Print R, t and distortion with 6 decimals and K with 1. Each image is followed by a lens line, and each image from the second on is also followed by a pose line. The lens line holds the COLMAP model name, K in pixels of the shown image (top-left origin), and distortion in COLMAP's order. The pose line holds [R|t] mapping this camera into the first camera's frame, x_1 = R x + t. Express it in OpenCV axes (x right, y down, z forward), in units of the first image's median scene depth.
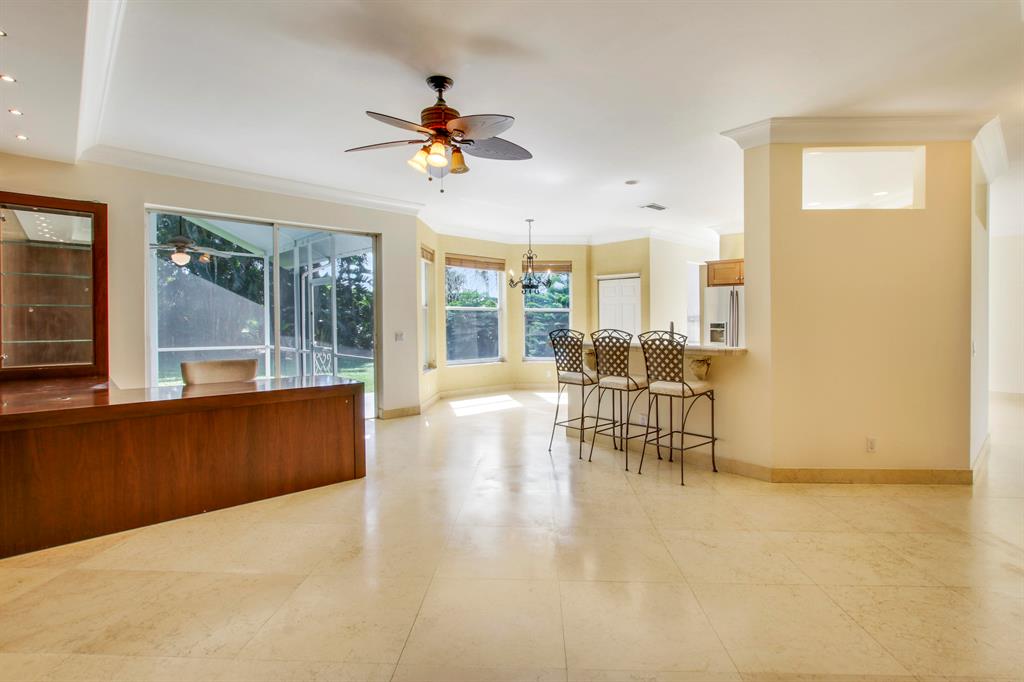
lens RADIAL K [[489.4, 0, 514.4], [0, 489.4, 330.5], [0, 0, 1]] dist [-0.011855, 0.001423]
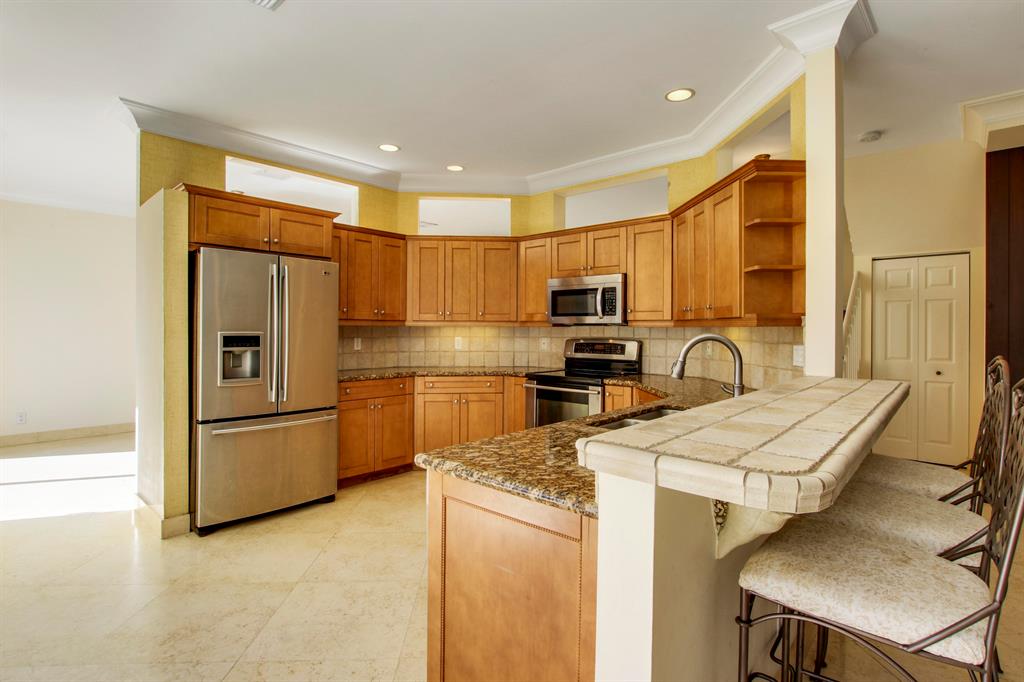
lens RADIAL K [[489.4, 0, 504.9], [0, 489.4, 330.2], [0, 0, 1]] dist [-0.011855, 0.001423]
pose [[-0.100175, -0.006716, 0.994947, -0.065570], [0.018971, 0.999783, 0.008659, -0.032353], [-0.994789, 0.019743, -0.100026, 1.388165]]
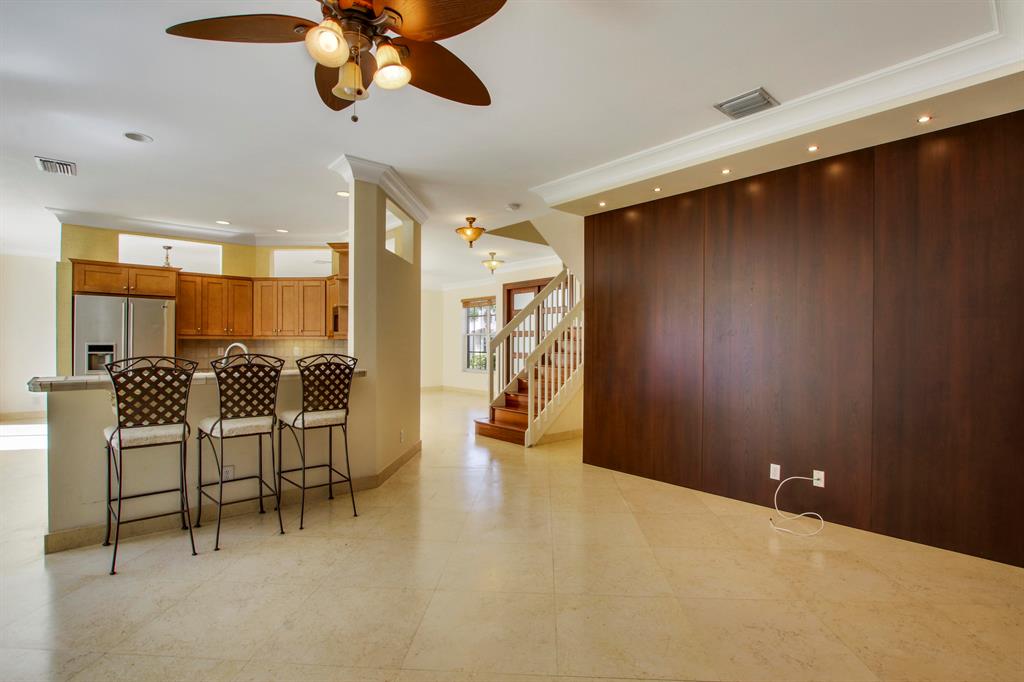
lens RADIAL K [[489.4, 0, 514.7], [0, 489.4, 340.0], [0, 0, 1]] dist [-0.011855, 0.001423]
pose [[0.026783, 0.000762, 0.999641, -0.531268], [0.019752, 0.999804, -0.001291, -0.015277], [-0.999446, 0.019780, 0.026763, 0.593120]]
